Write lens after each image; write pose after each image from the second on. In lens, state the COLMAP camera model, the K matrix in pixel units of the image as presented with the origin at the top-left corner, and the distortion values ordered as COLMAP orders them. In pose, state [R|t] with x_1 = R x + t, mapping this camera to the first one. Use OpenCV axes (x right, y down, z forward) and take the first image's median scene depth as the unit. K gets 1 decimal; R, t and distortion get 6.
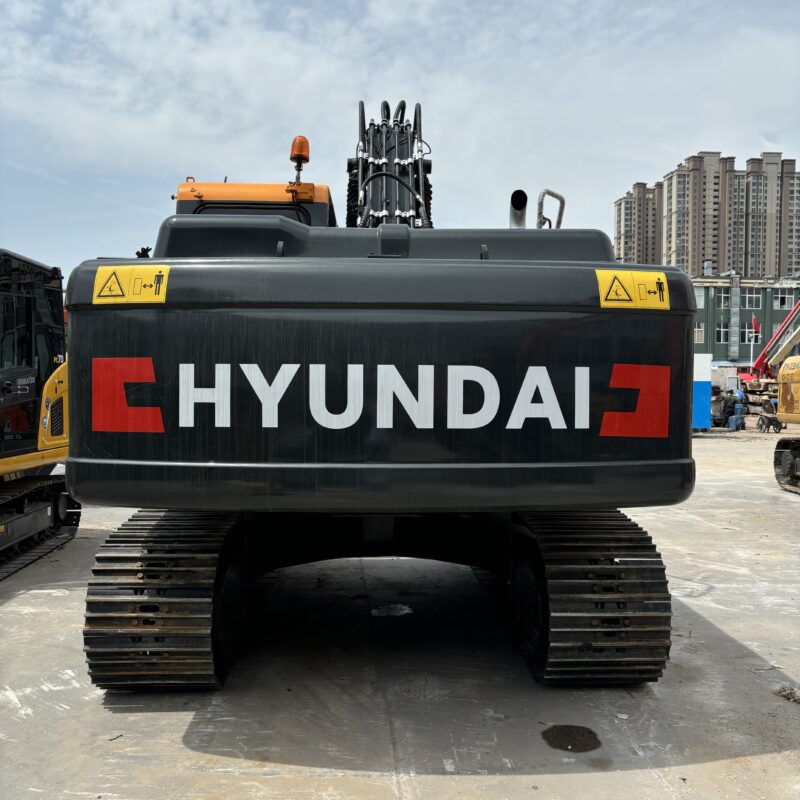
lens RADIAL K [[819.7, 0, 403.1], [0, 819.7, 396.5], [0, 0, 1]] dist [0.022012, -0.008452]
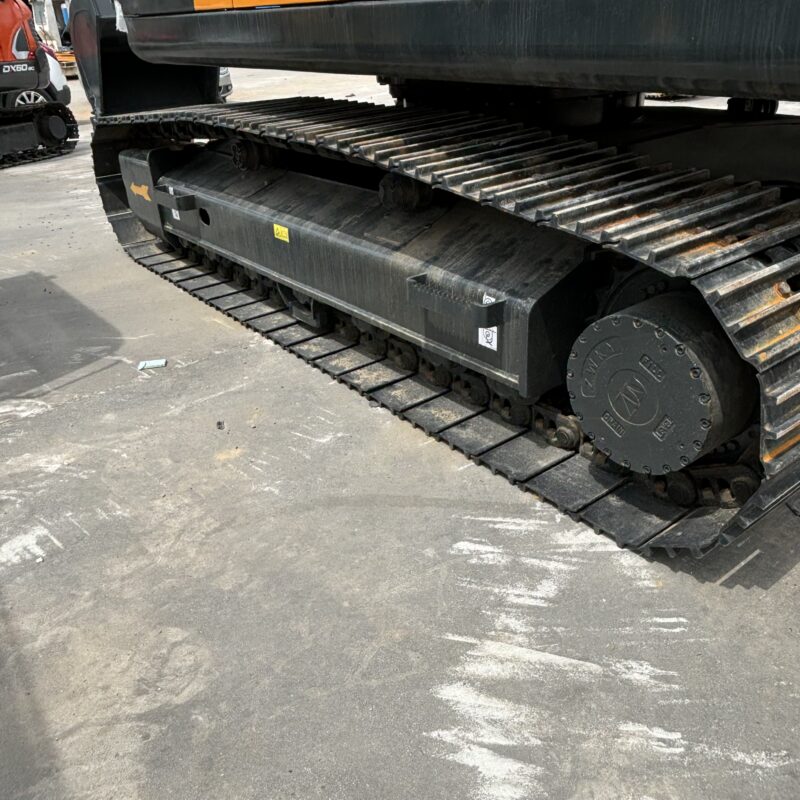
lens RADIAL K [[749.6, 0, 403.7], [0, 749.6, 395.0], [0, 0, 1]] dist [0.076301, -0.127039]
pose [[0.808489, -0.314704, 0.497300, -0.699832], [0.068068, 0.889347, 0.452139, 0.063127], [-0.584562, -0.331699, 0.740448, 0.815279]]
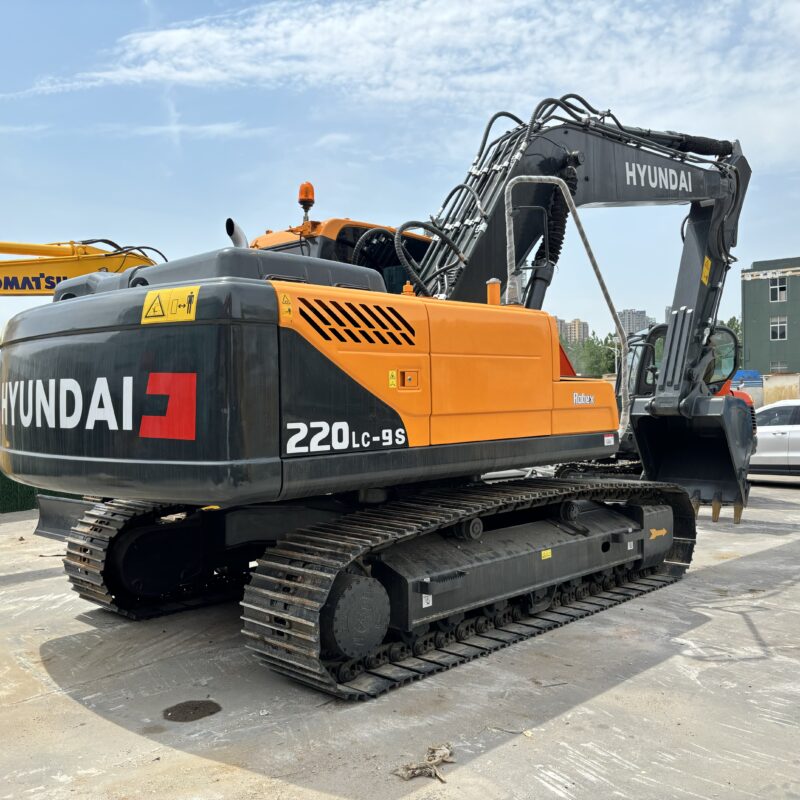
lens RADIAL K [[817.9, 0, 399.8], [0, 817.9, 385.4], [0, 0, 1]] dist [0.029178, -0.015015]
pose [[0.684918, -0.020411, -0.728334, 1.110531], [0.005239, 0.999720, -0.023090, 0.004043], [0.728602, 0.011999, 0.684833, 0.404593]]
